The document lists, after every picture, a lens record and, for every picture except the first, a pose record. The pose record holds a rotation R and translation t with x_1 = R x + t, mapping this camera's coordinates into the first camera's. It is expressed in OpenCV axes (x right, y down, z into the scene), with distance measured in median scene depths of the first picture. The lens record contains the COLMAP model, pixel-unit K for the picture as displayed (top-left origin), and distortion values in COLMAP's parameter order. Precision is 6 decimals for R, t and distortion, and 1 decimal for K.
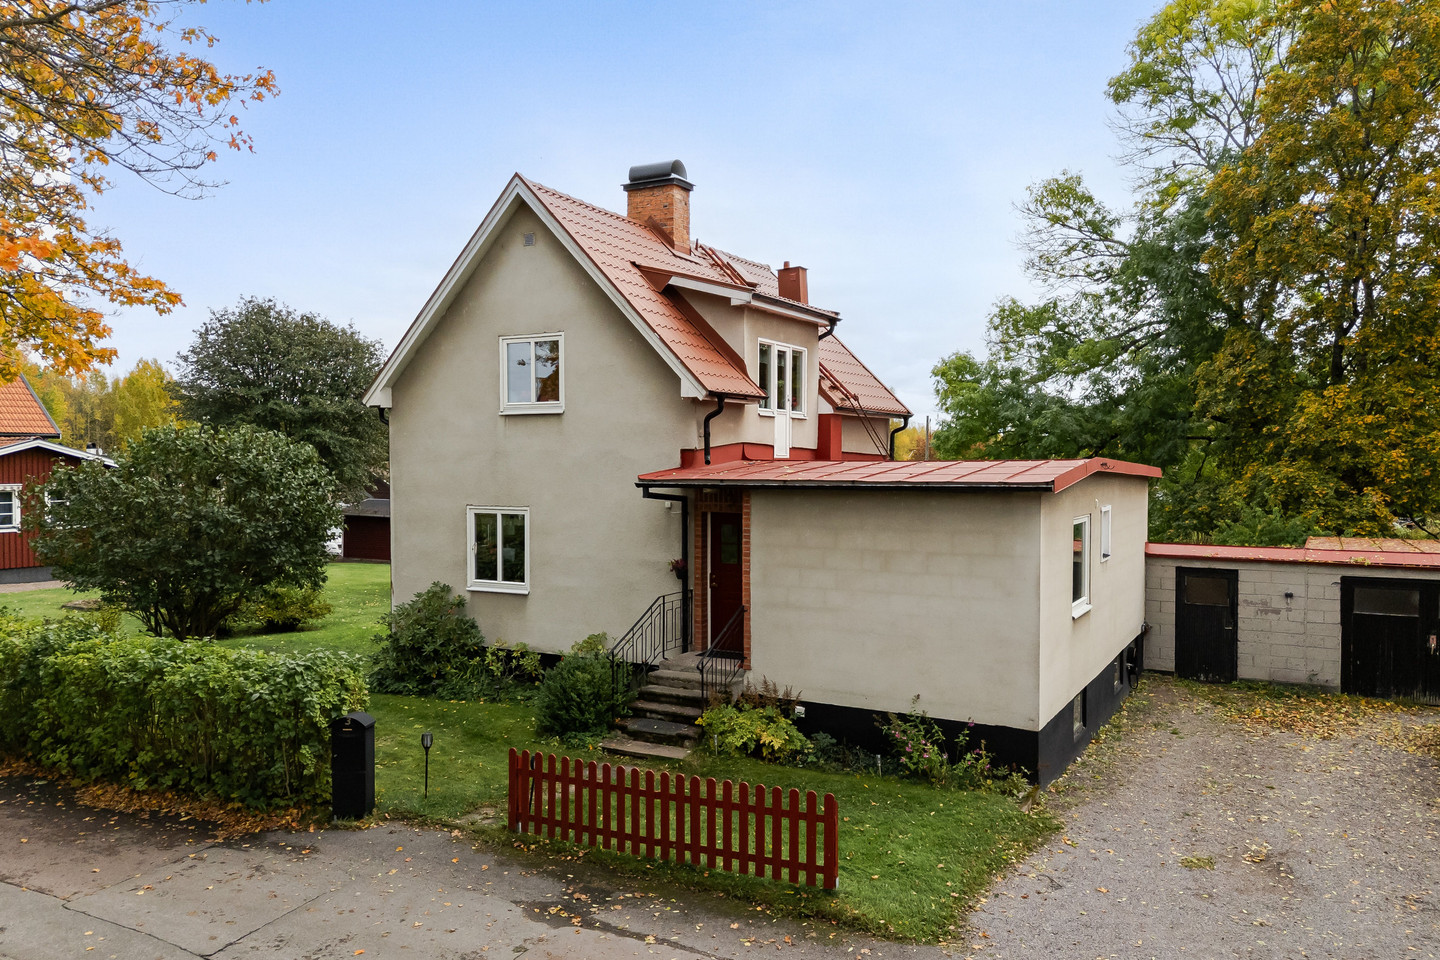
lens RADIAL K [[1075.2, 0, 720.0], [0, 1075.2, 480.0], [0, 0, 1]] dist [0.066826, -0.064433]
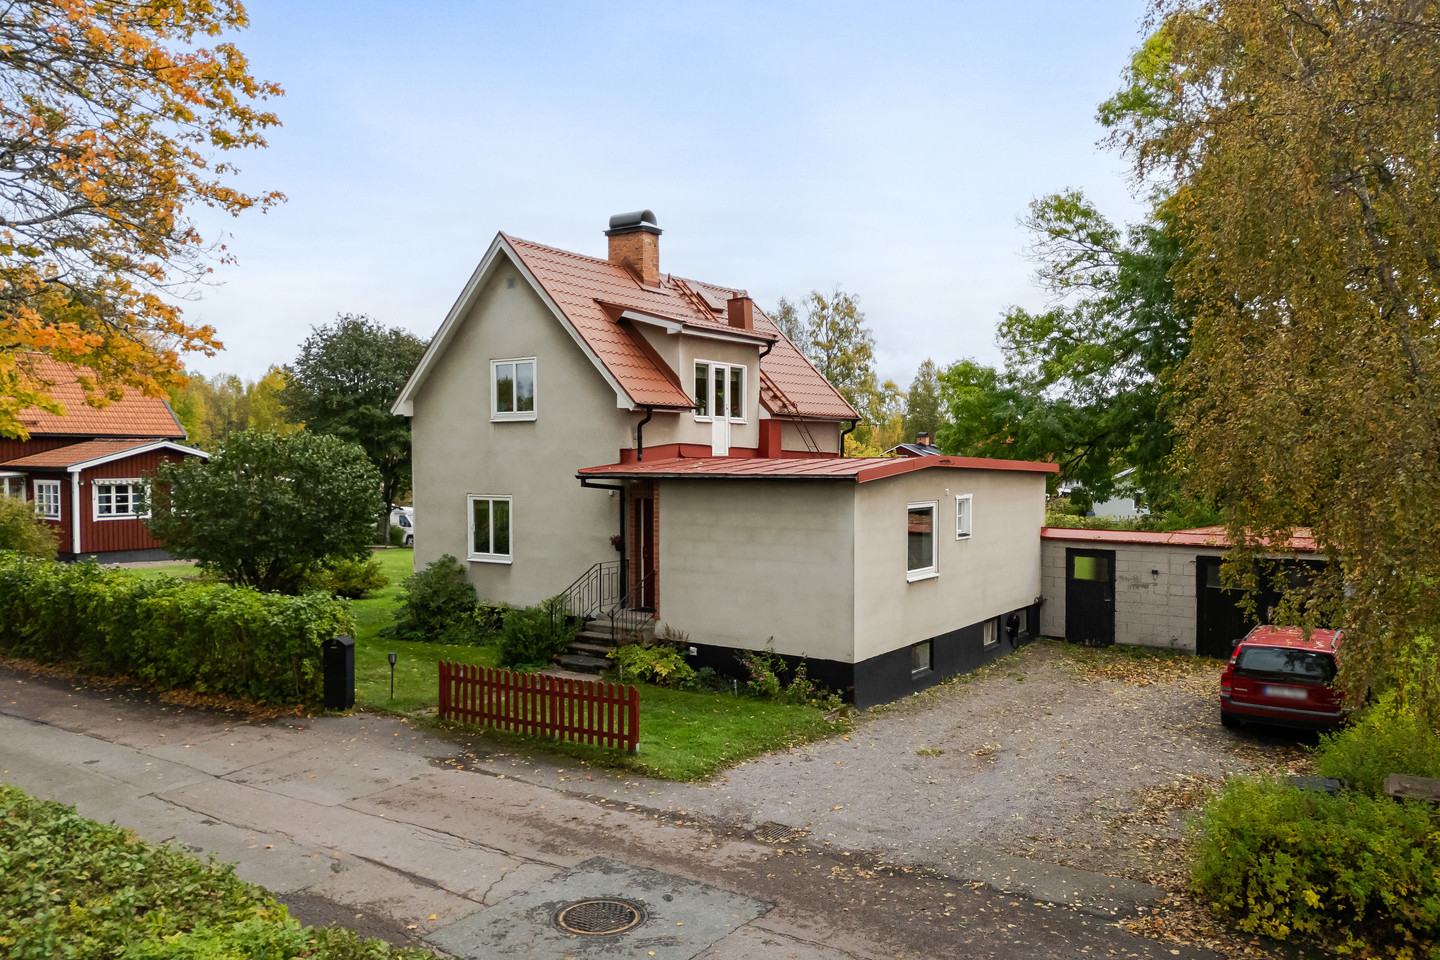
lens RADIAL K [[1068.3, 0, 720.0], [0, 1068.3, 480.0], [0, 0, 1]] dist [0.070875, -0.072758]
pose [[0.994867, 0.000862, -0.101187, 0.204404], [-0.000596, 0.999996, 0.002662, 0.004511], [0.101189, -0.002588, 0.994864, -0.238091]]
